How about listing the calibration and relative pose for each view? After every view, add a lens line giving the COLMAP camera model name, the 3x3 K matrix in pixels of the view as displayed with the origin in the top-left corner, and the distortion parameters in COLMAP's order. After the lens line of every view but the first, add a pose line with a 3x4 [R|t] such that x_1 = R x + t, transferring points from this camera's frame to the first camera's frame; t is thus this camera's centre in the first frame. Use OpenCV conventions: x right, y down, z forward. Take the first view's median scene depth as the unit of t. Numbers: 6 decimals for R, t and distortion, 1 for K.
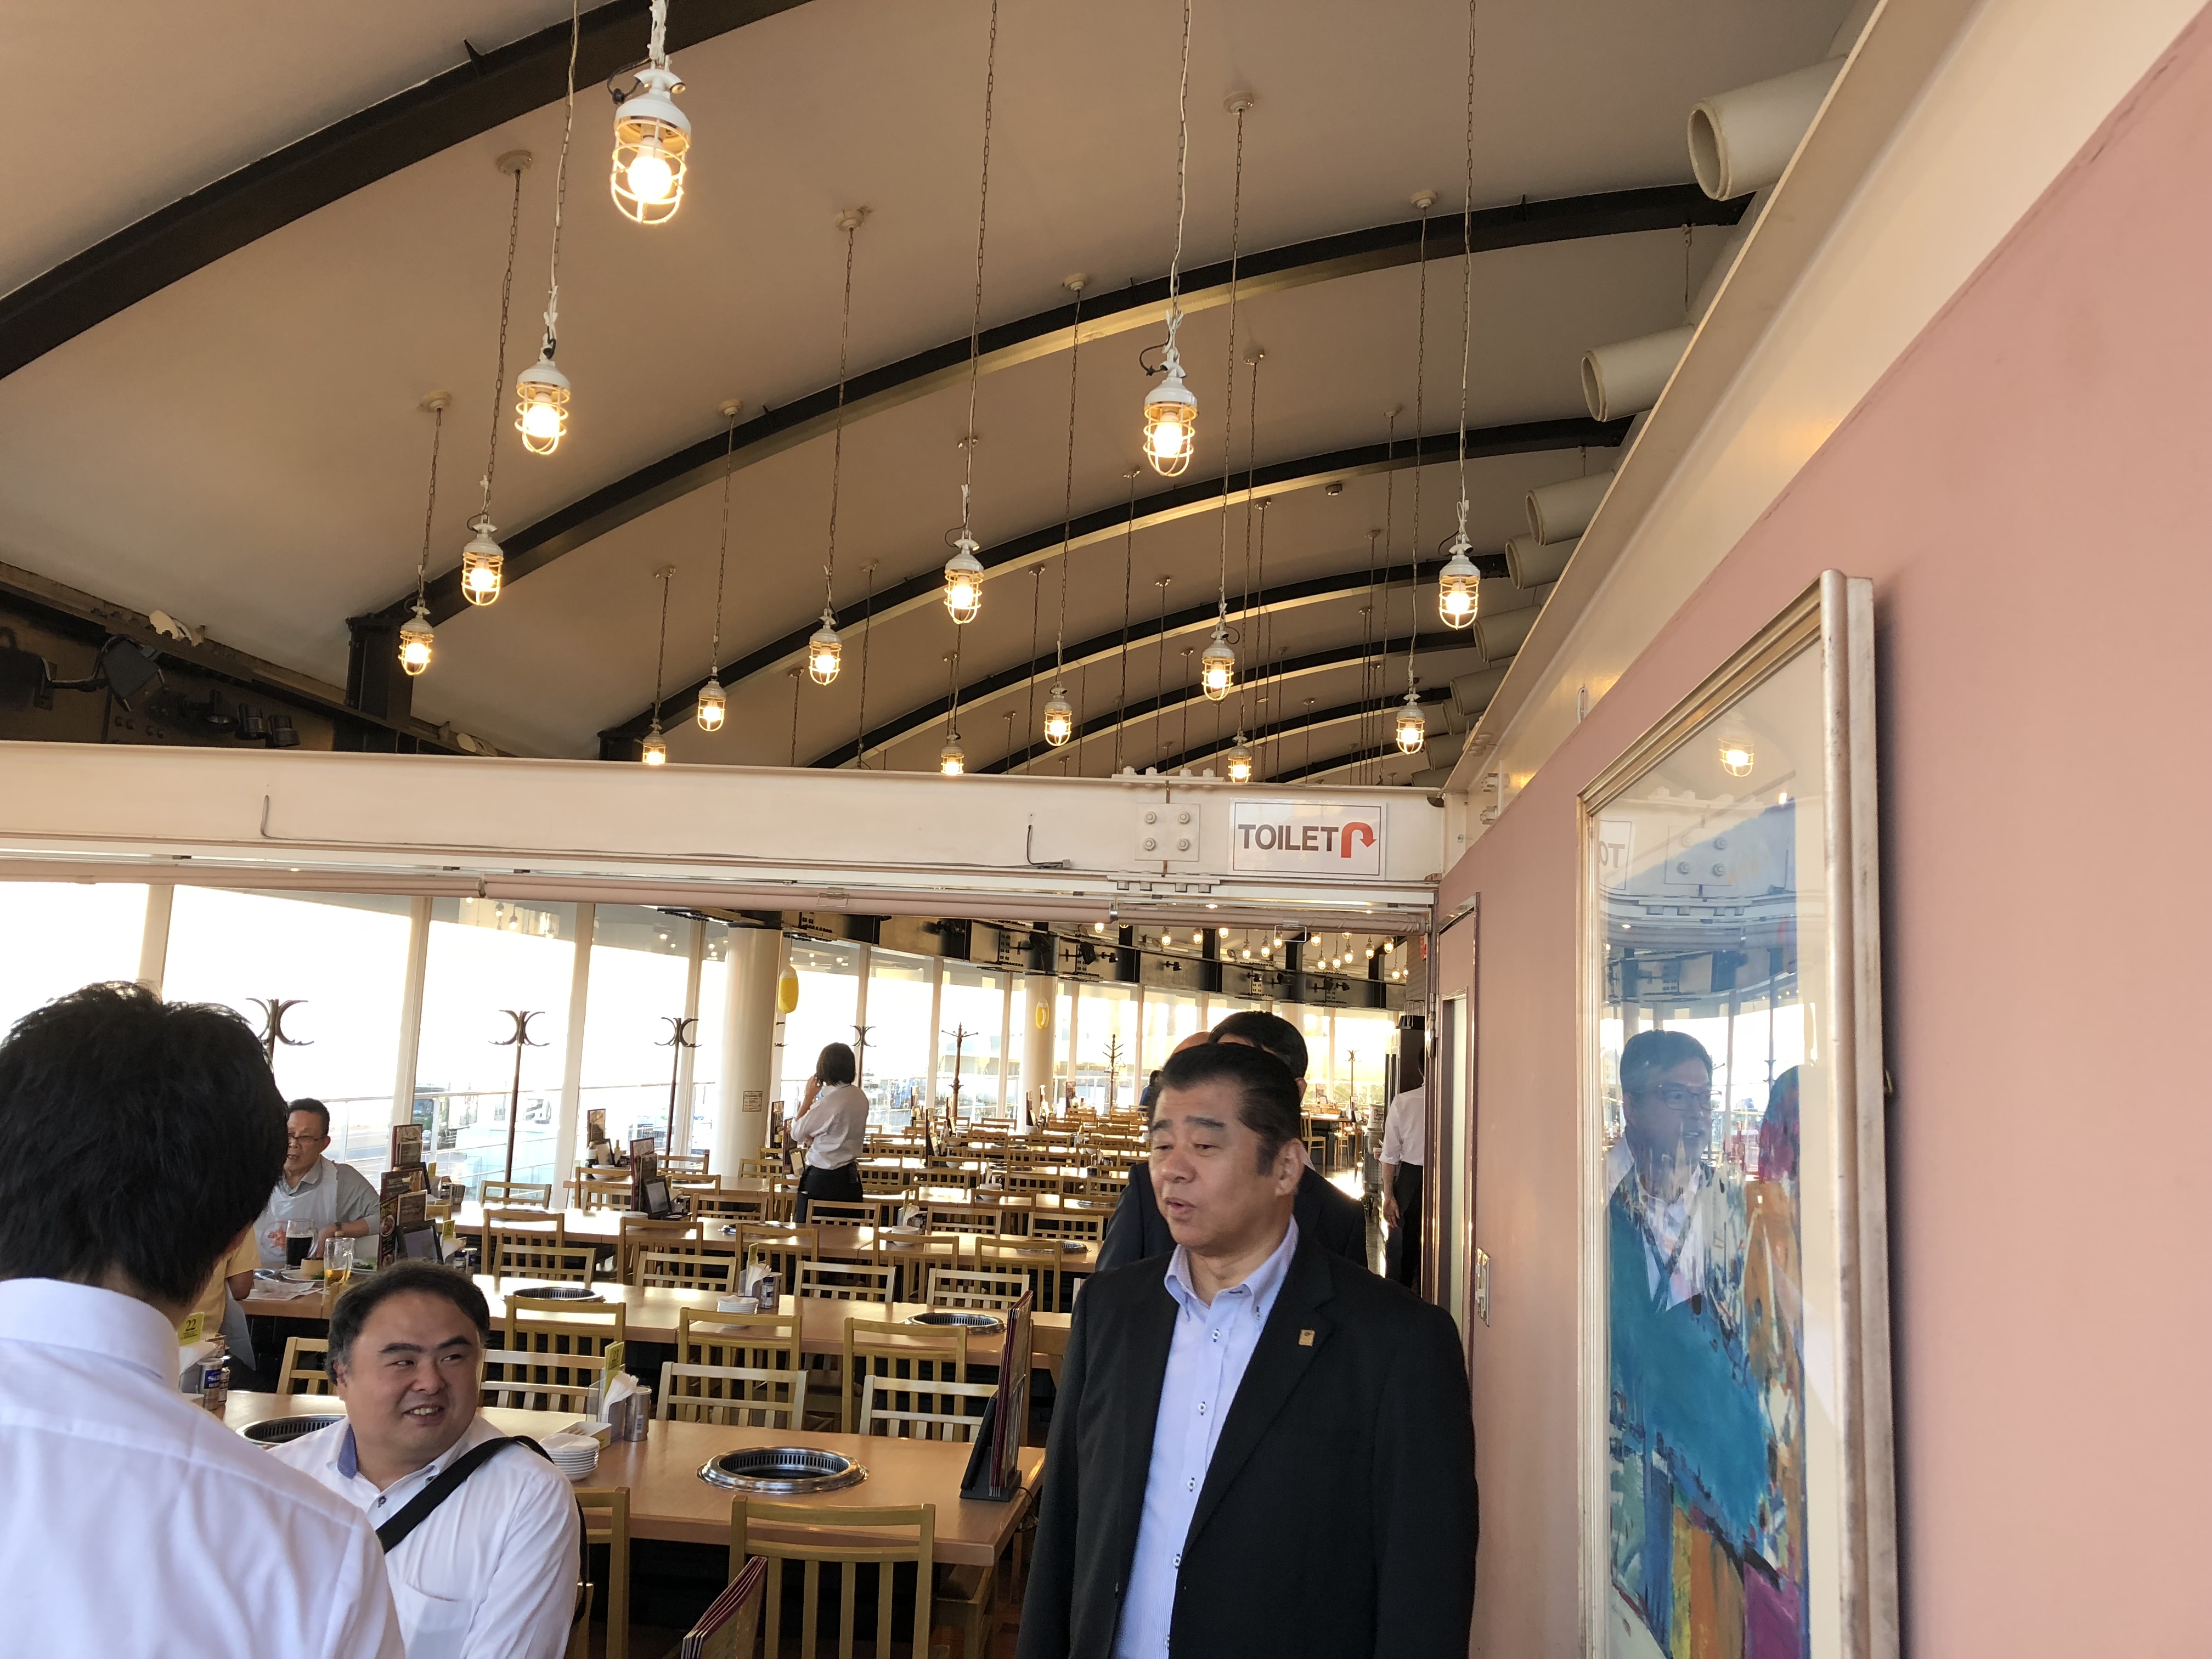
lens RADIAL K [[1798.7, 0, 1078.5], [0, 1798.7, 807.8], [0, 0, 1]] dist [0.113891, -0.232929]
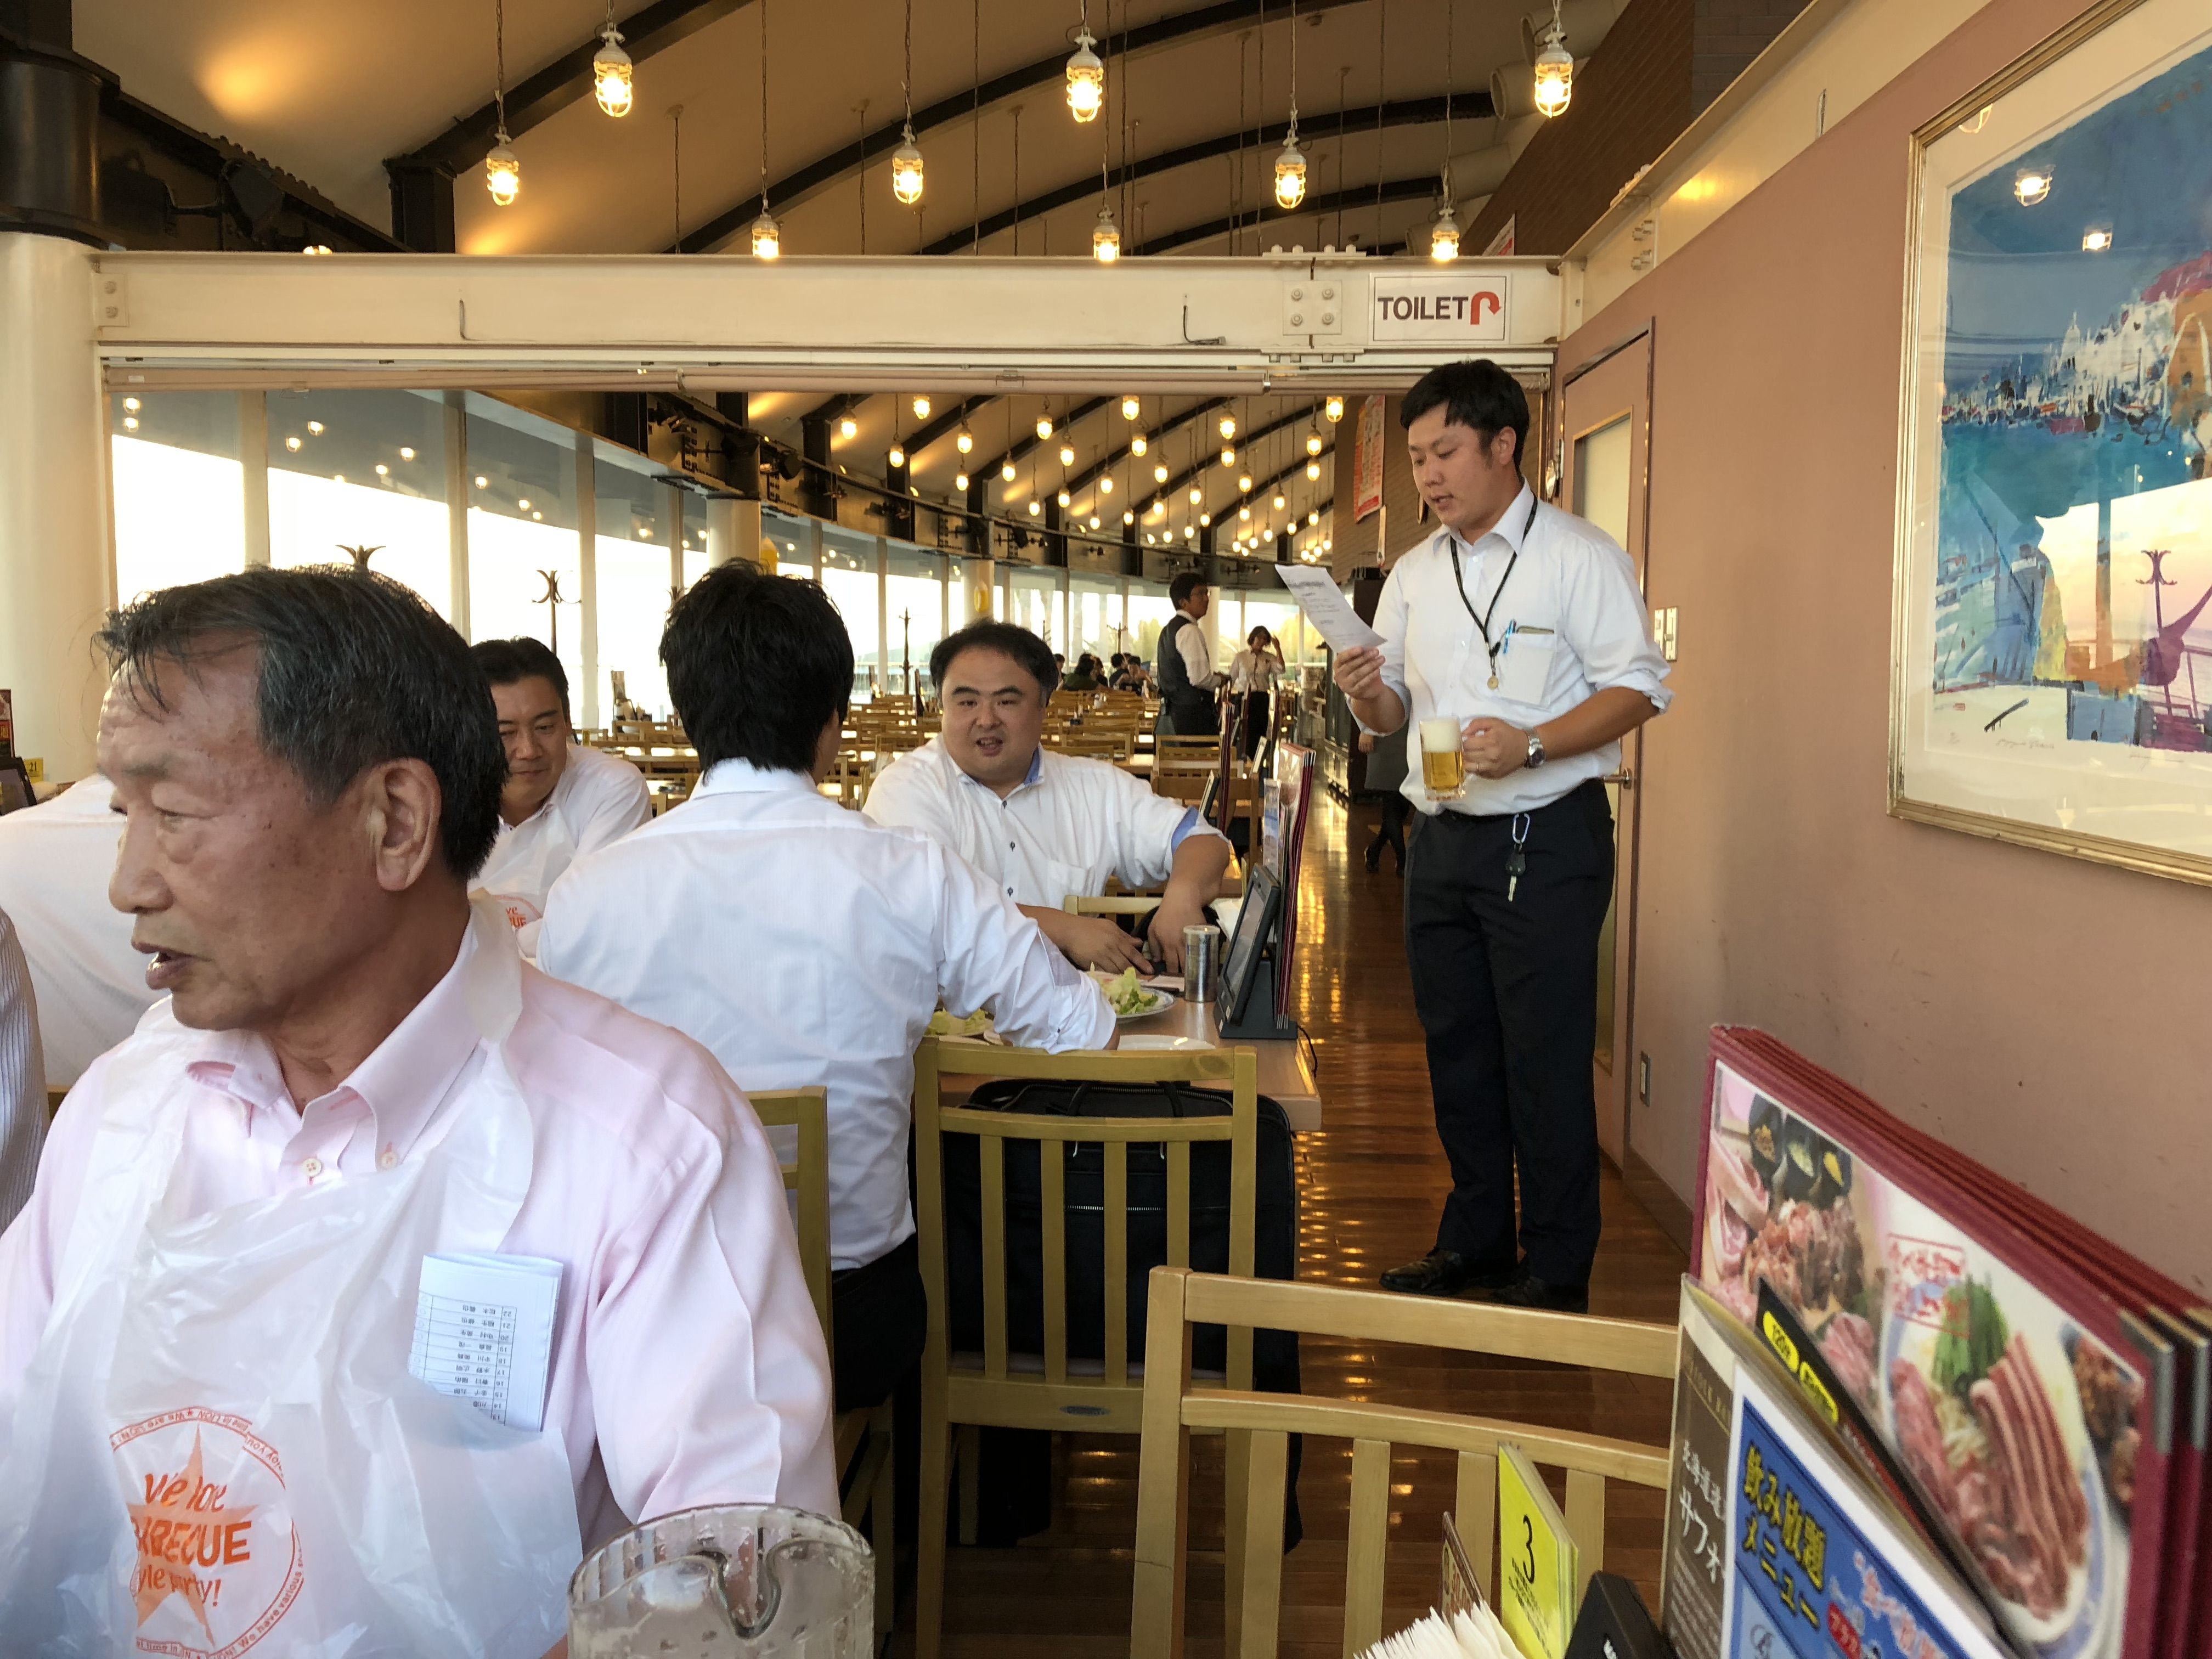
lens RADIAL K [[1803.0, 0, 1091.2], [0, 1803.0, 820.1], [0, 0, 1]] dist [0.041311, -0.051997]
pose [[0.996174, -0.045422, 0.074657, -0.106879], [0.028139, 0.975532, 0.218047, 0.043601], [-0.082734, -0.215112, 0.973079, -0.078565]]
